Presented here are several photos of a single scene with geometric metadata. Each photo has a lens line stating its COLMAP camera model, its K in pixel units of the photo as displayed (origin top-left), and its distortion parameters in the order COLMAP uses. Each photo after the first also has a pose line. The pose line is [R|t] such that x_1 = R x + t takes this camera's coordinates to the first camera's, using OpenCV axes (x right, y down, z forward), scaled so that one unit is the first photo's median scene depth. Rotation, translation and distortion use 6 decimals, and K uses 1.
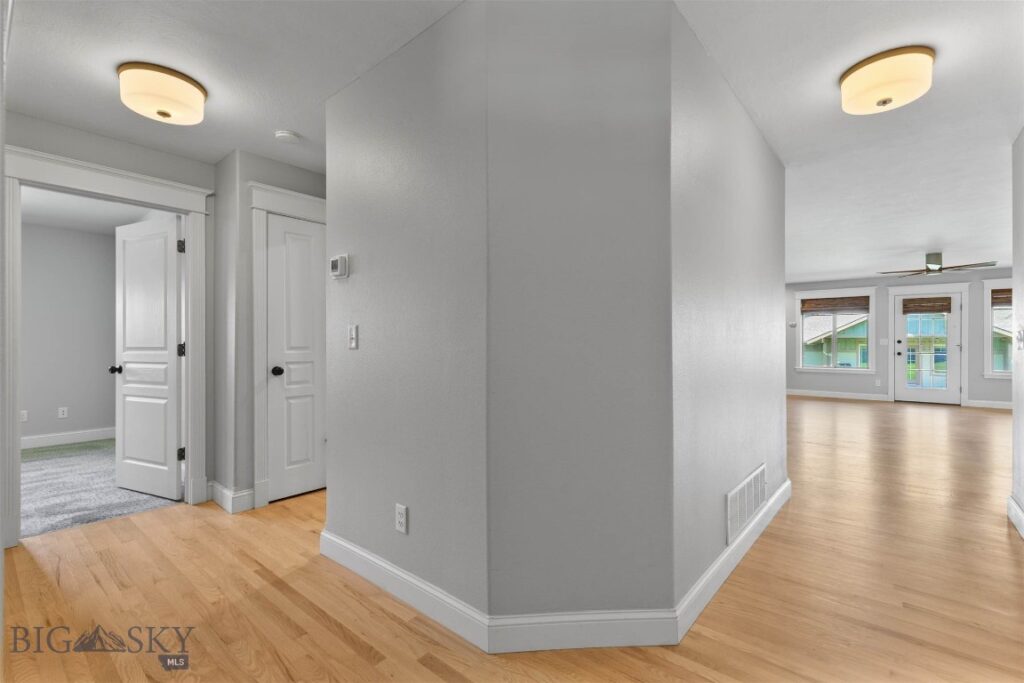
lens RADIAL K [[461.2, 0, 511.2], [0, 461.2, 339.9], [0, 0, 1]] dist [0.010499, -0.001185]
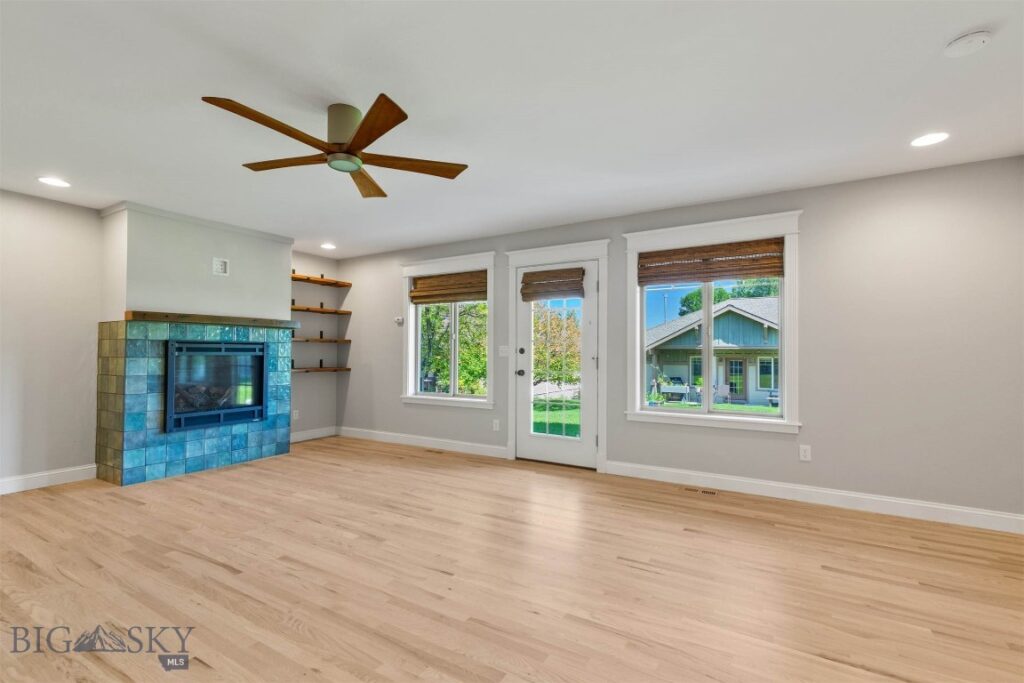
lens RADIAL K [[461.2, 0, 509.3], [0, 461.2, 344.8], [0, 0, 1]] dist [0.010499, -0.001185]
pose [[0.987652, 0.008068, 0.156456, 0.729149], [-0.006027, 0.999890, -0.013518, 0.004268], [-0.156548, 0.012408, 0.987592, 0.458940]]
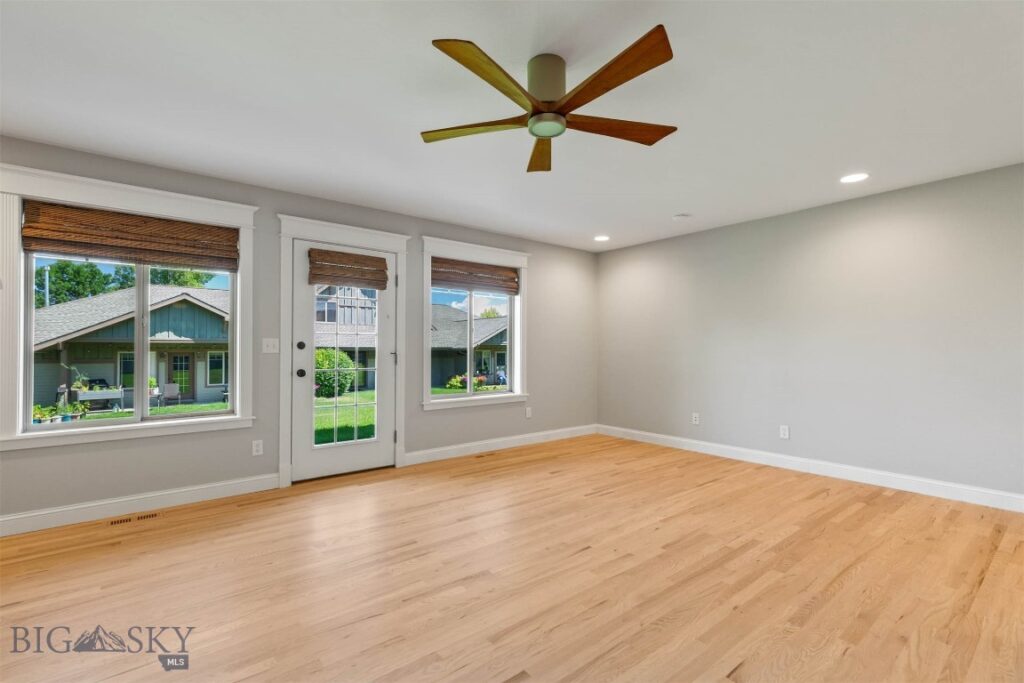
lens RADIAL K [[461.2, 0, 517.9], [0, 461.2, 342.5], [0, 0, 1]] dist [0.010499, -0.001185]
pose [[0.189521, 0.013346, 0.981786, 0.444740], [-0.003983, 0.999910, -0.012823, 0.006046], [-0.981869, -0.001480, 0.189557, 0.711907]]
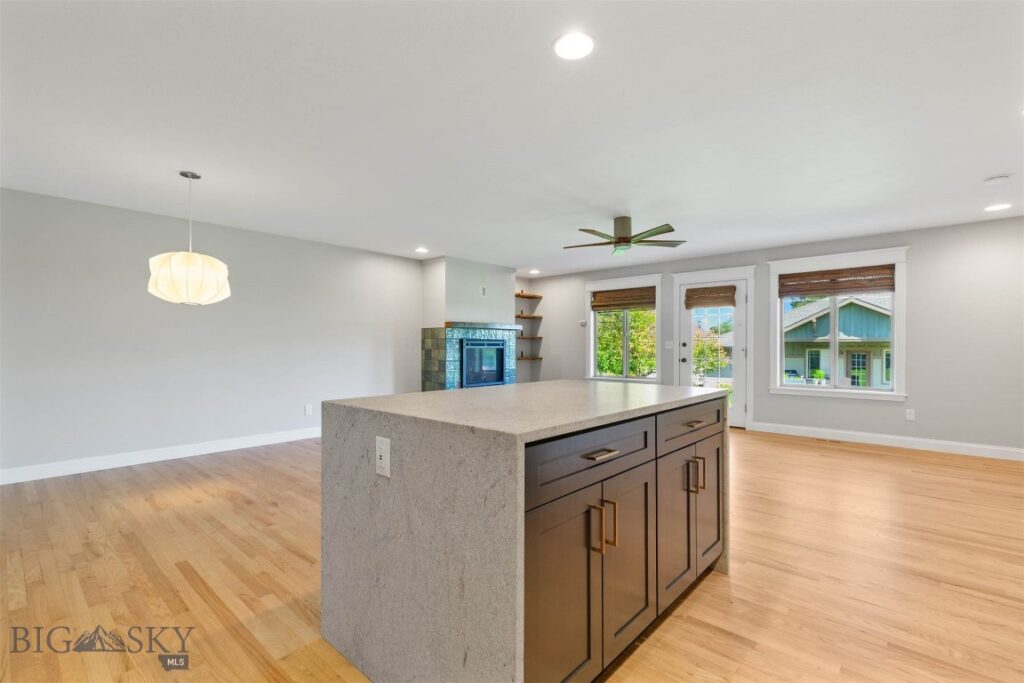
lens RADIAL K [[461.2, 0, 509.9], [0, 461.2, 346.4], [0, 0, 1]] dist [0.010499, -0.001185]
pose [[0.999471, 0.002082, -0.032450, 0.566492], [-0.001928, 0.999987, 0.004762, 0.003884], [0.032460, -0.004697, 0.999462, 0.223029]]
